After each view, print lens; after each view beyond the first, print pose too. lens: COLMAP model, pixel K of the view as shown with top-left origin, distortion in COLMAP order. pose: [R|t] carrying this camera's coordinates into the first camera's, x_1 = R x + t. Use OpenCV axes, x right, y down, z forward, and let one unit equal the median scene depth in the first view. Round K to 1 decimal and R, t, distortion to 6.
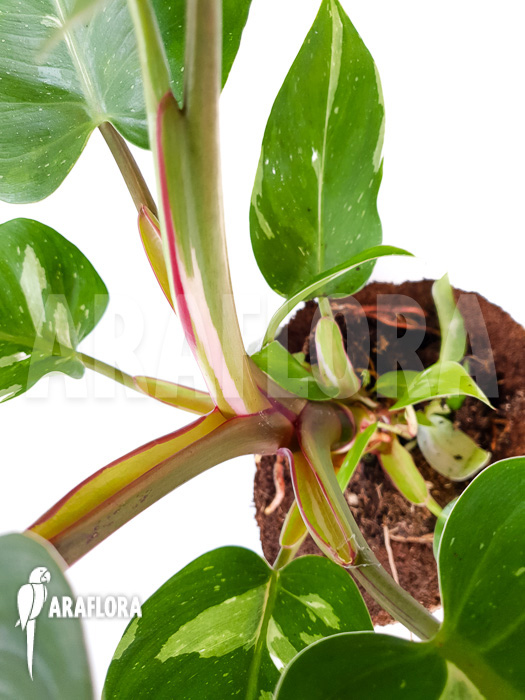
lens RADIAL K [[567.1, 0, 262.5], [0, 567.1, 350.0], [0, 0, 1]] dist [-0.004396, -0.003904]
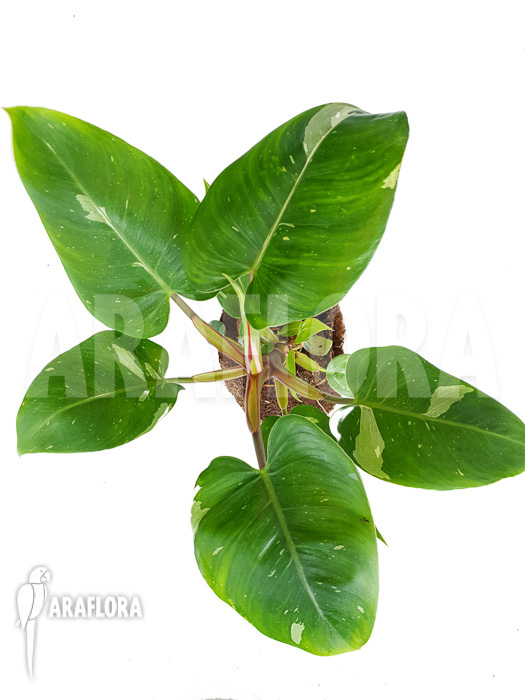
lens RADIAL K [[567.1, 0, 262.5], [0, 567.1, 350.0], [0, 0, 1]] dist [-0.004396, -0.003904]
pose [[0.838830, -0.436605, 0.325178, -0.666461], [0.360227, 0.893007, 0.269767, -0.546608], [-0.408168, -0.109151, 0.906358, -1.112654]]
